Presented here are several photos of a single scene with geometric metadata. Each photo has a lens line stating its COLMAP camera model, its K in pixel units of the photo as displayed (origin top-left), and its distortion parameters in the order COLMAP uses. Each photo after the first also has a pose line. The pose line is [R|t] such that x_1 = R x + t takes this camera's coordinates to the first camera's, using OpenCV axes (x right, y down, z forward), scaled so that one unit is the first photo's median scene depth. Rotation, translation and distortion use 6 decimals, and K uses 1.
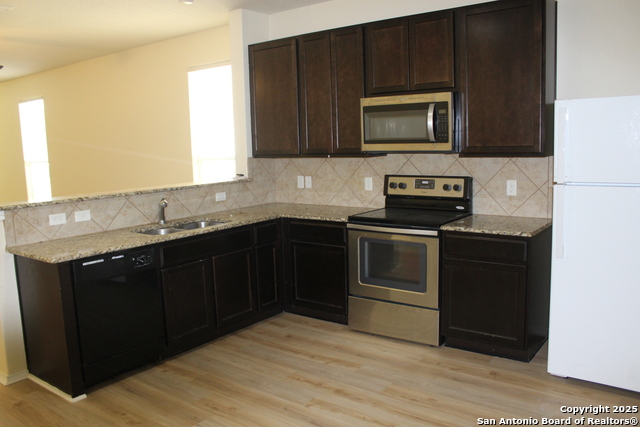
lens RADIAL K [[540.4, 0, 316.4], [0, 540.4, 216.2], [0, 0, 1]] dist [-0.165787, 0.139216]
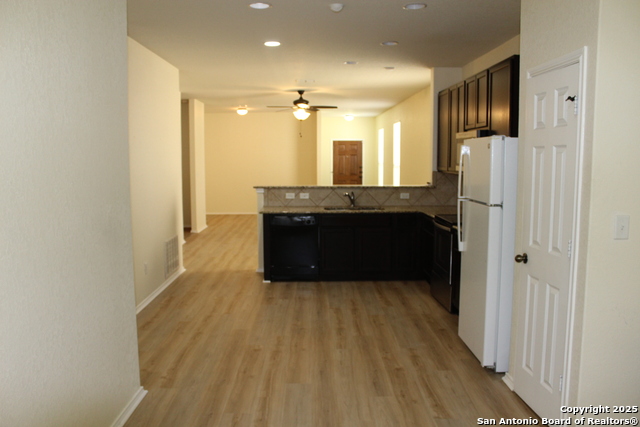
lens RADIAL K [[540.4, 0, 316.4], [0, 540.4, 216.2], [0, 0, 1]] dist [-0.165787, 0.139216]
pose [[0.615616, 0.114985, -0.779612, 1.105880], [-0.129231, 0.990635, 0.044062, -0.019323], [0.777378, 0.073625, 0.624711, -0.160764]]
